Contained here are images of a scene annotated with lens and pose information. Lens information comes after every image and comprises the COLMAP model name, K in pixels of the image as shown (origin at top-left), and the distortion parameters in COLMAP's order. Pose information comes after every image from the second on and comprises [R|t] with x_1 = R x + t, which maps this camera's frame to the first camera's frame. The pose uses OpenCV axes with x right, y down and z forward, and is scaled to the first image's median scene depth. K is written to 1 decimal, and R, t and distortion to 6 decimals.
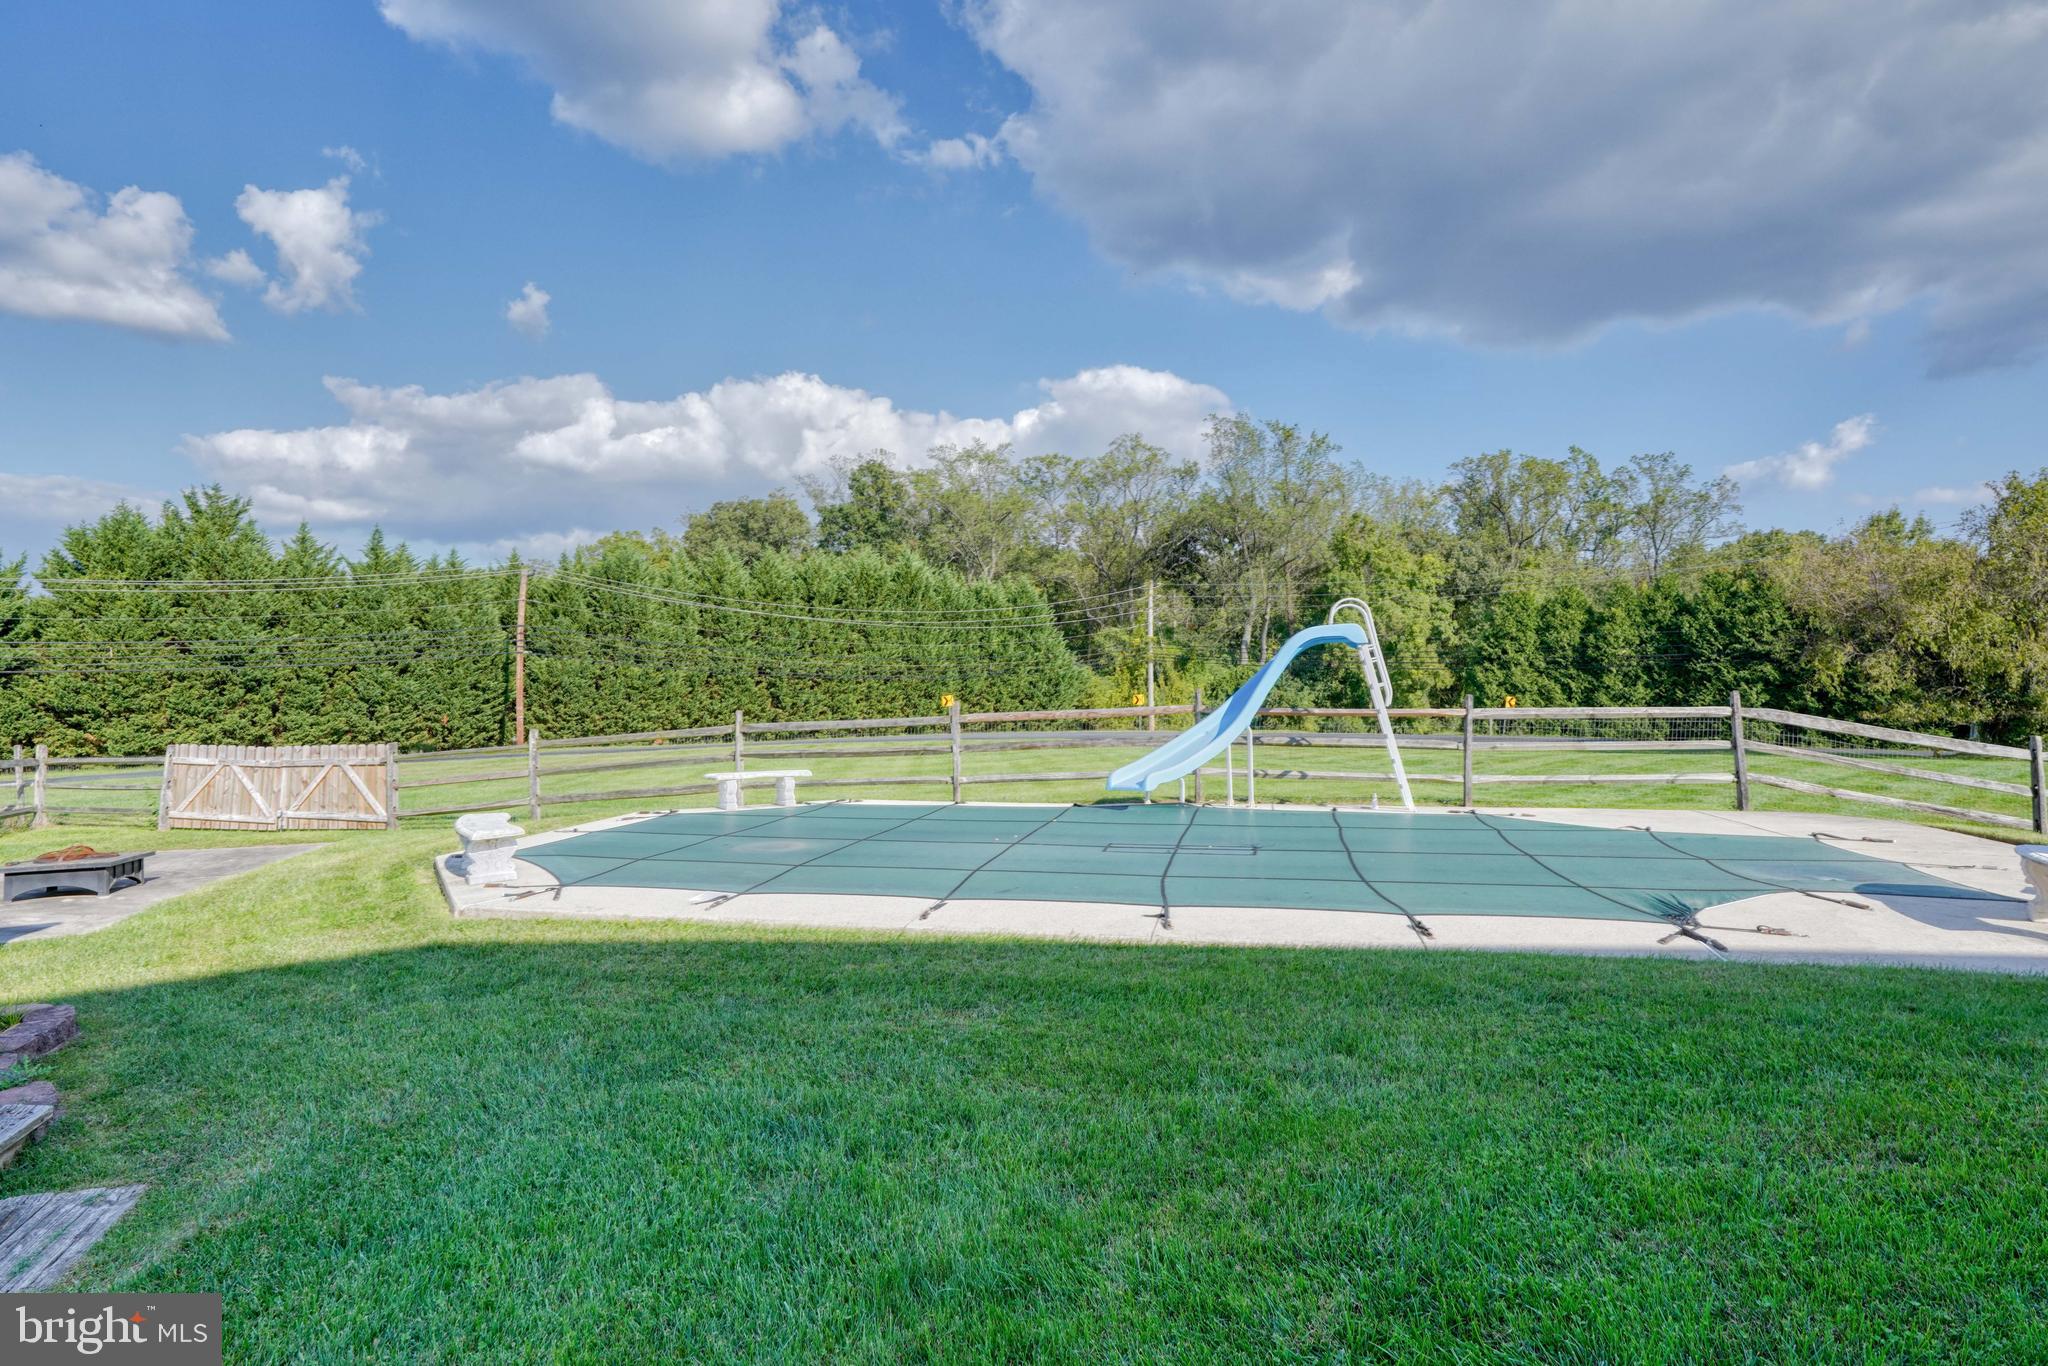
lens RADIAL K [[1145.9, 0, 1091.1], [0, 1145.9, 665.2], [0, 0, 1]] dist [0.000192, 0.000210]
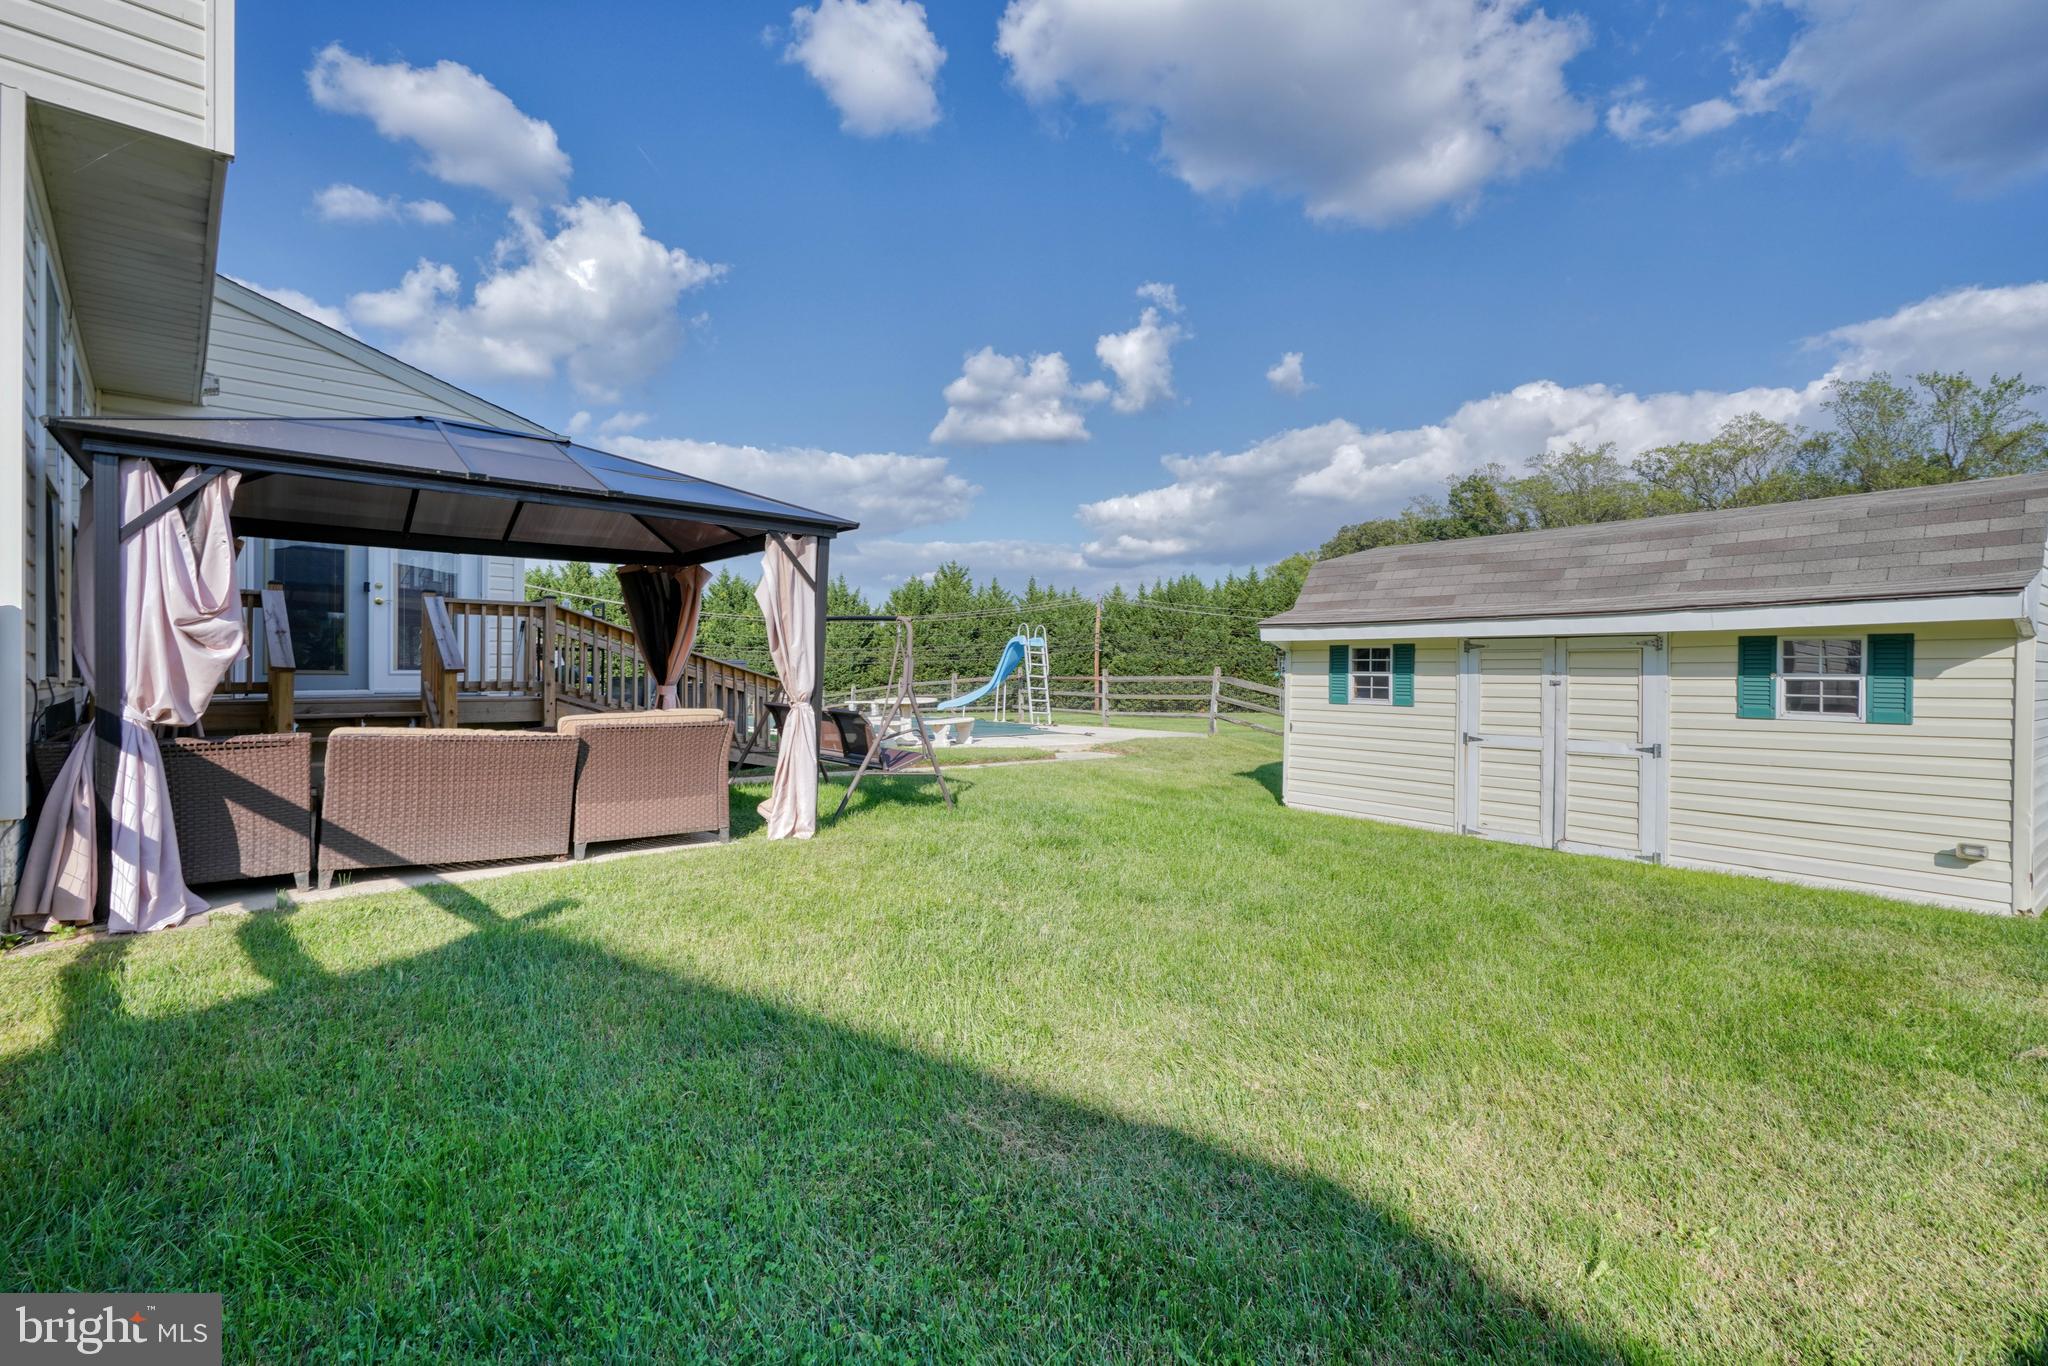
lens RADIAL K [[1145.9, 0, 1091.1], [0, 1145.9, 665.2], [0, 0, 1]] dist [0.000192, 0.000210]
pose [[0.713241, -0.002894, -0.700913, 0.248881], [0.006495, 0.999976, 0.002481, 0.002210], [0.700888, -0.006322, 0.713243, -0.054280]]
